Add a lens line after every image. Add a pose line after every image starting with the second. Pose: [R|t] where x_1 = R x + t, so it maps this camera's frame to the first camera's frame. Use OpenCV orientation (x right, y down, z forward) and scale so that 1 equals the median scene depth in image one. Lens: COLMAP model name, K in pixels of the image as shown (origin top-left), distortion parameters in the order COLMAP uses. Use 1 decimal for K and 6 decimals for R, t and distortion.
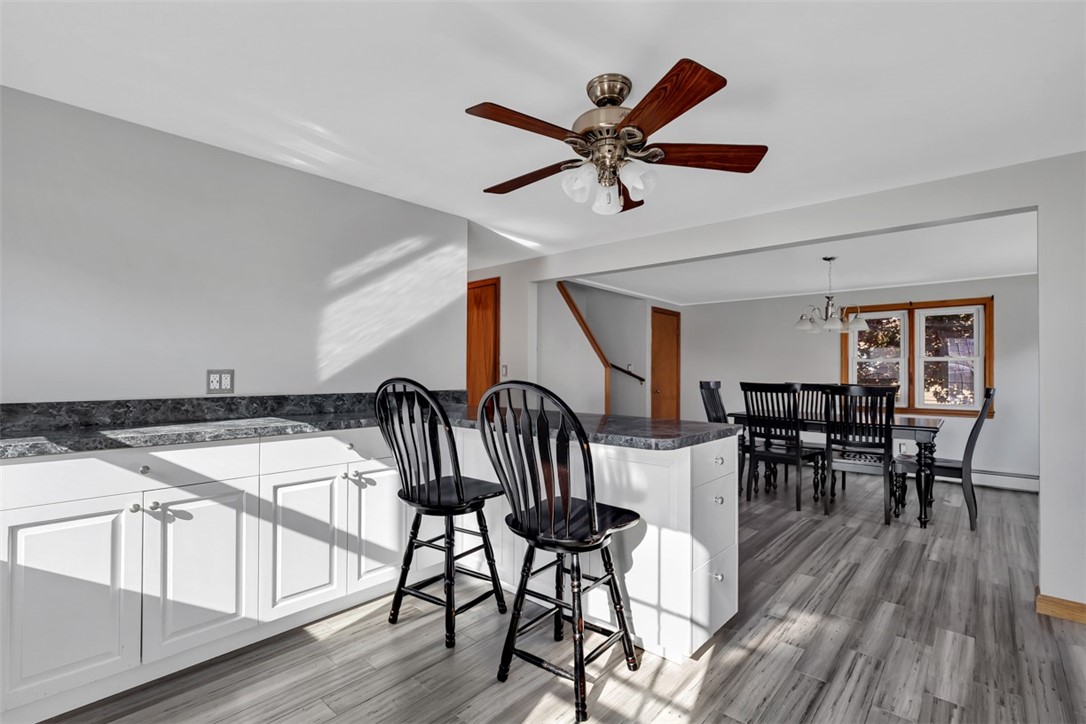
lens RADIAL K [[515.0, 0, 533.8], [0, 515.0, 365.8], [0, 0, 1]] dist [-0.002427, 0.000793]
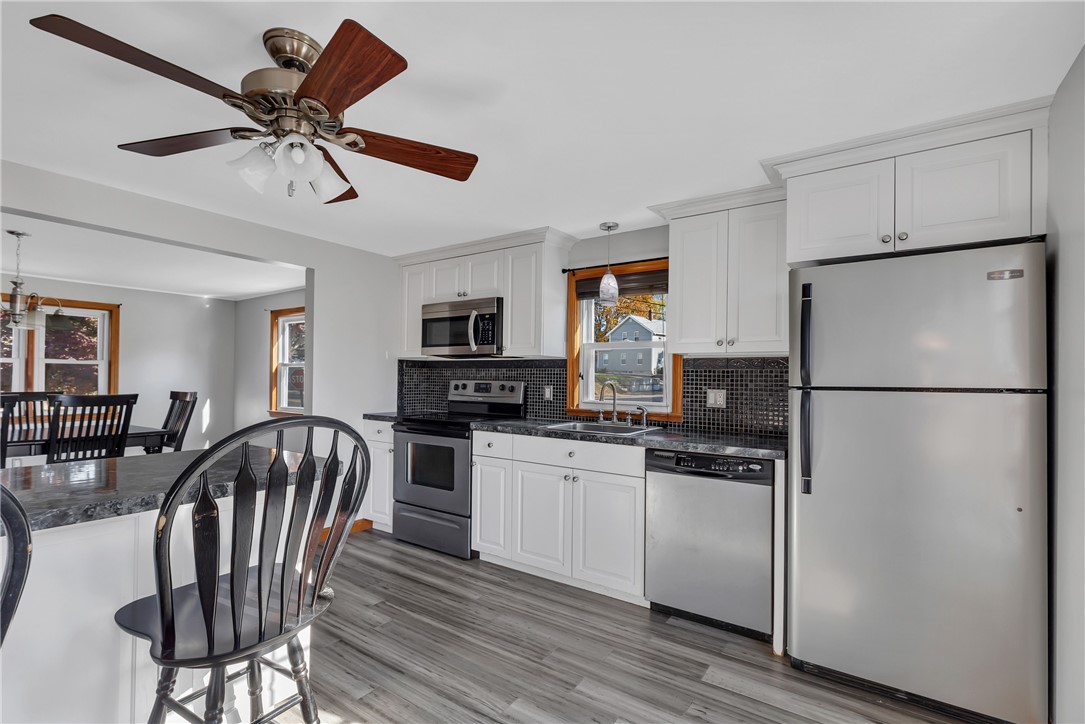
lens RADIAL K [[514.5, 0, 550.3], [0, 514.5, 367.2], [0, 0, 1]] dist [-0.002427, 0.000793]
pose [[-0.132139, 0.008695, 0.991193, -0.340743], [-0.020244, 0.999729, -0.011469, -0.014427], [-0.991024, -0.021581, -0.131927, 0.322632]]
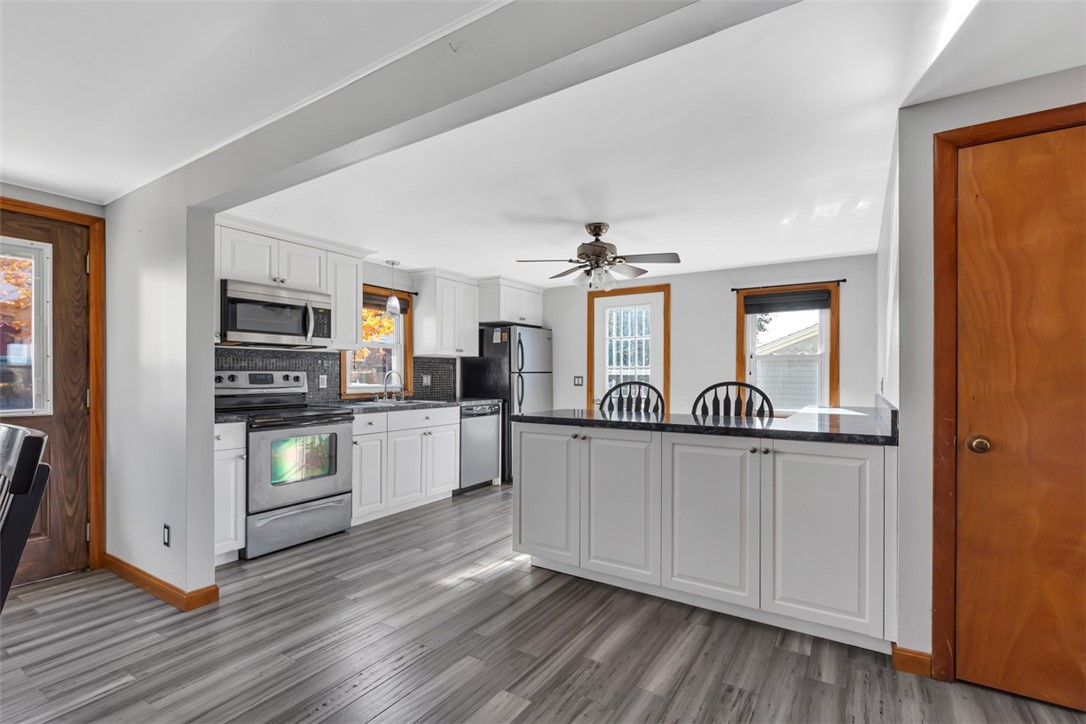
lens RADIAL K [[515.0, 0, 545.6], [0, 515.0, 368.2], [0, 0, 1]] dist [-0.002427, 0.000793]
pose [[-0.982750, -0.012878, -0.184490, 0.317615], [-0.008900, 0.999710, -0.022376, 0.013353], [0.184724, -0.020348, -0.982580, 1.320012]]
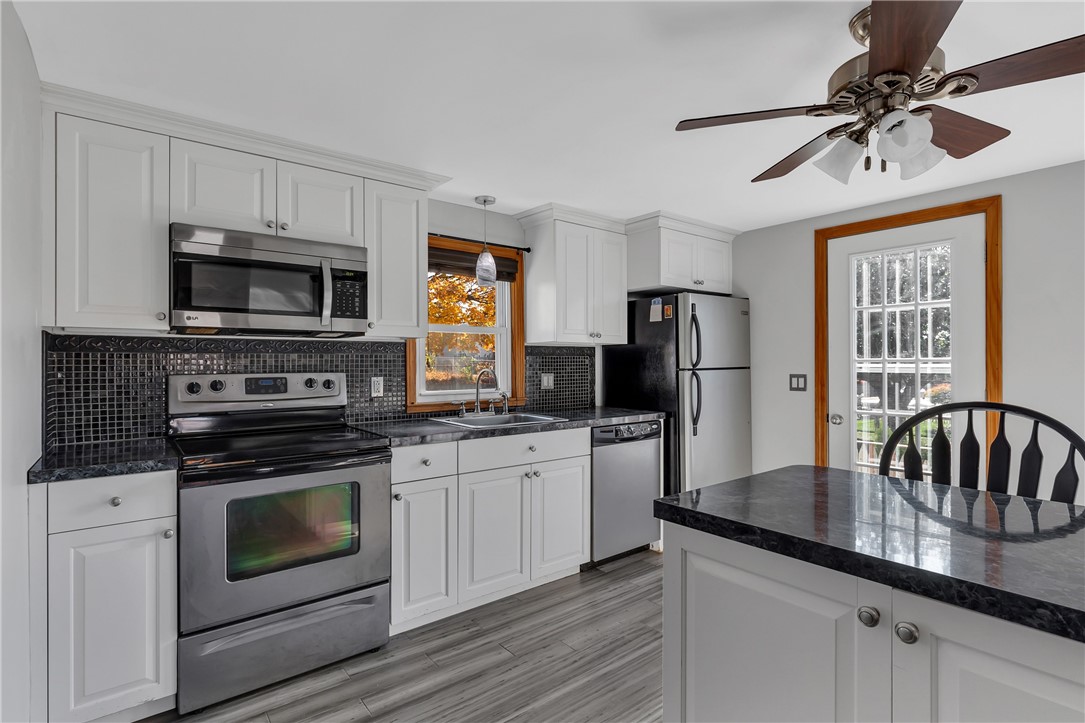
lens RADIAL K [[514.5, 0, 541.8], [0, 514.5, 360.2], [0, 0, 1]] dist [-0.002427, 0.000793]
pose [[-0.986029, -0.005944, 0.166466, 0.240466], [-0.007465, 0.999936, -0.008511, -0.010275], [-0.166405, -0.009635, -0.986010, 0.845818]]
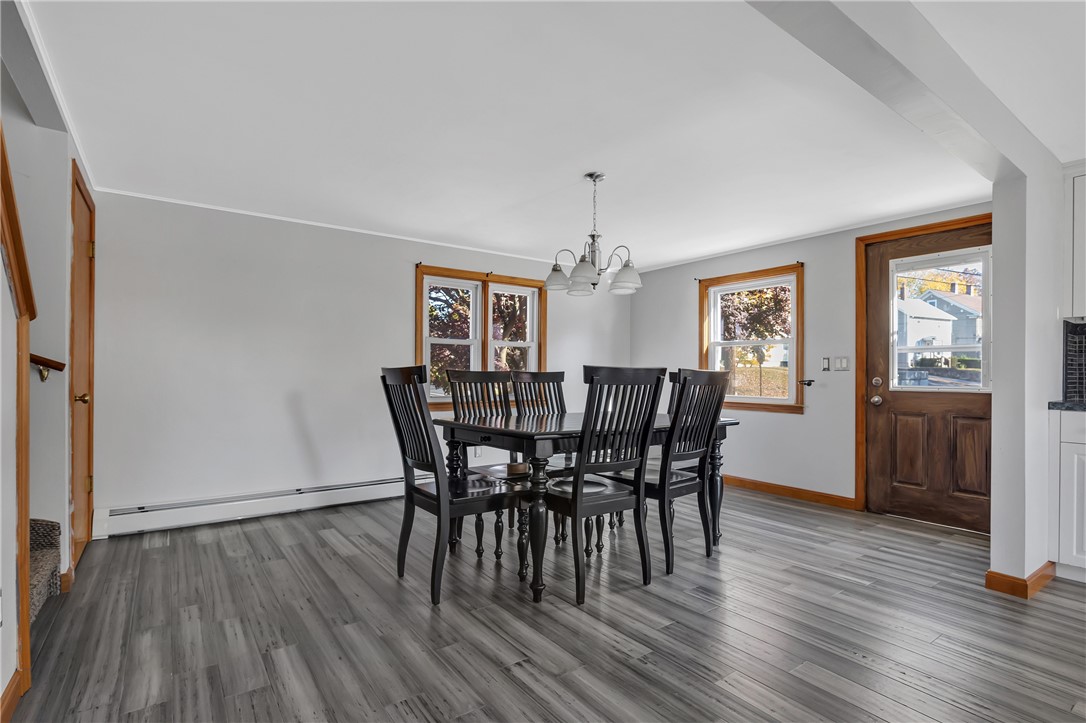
lens RADIAL K [[515.0, 0, 529.9], [0, 515.0, 376.4], [0, 0, 1]] dist [-0.002427, 0.000793]
pose [[0.213096, -0.015163, 0.976914, -0.097648], [-0.015168, 0.999708, 0.018825, 0.038269], [-0.976914, -0.018829, 0.212803, 1.037208]]
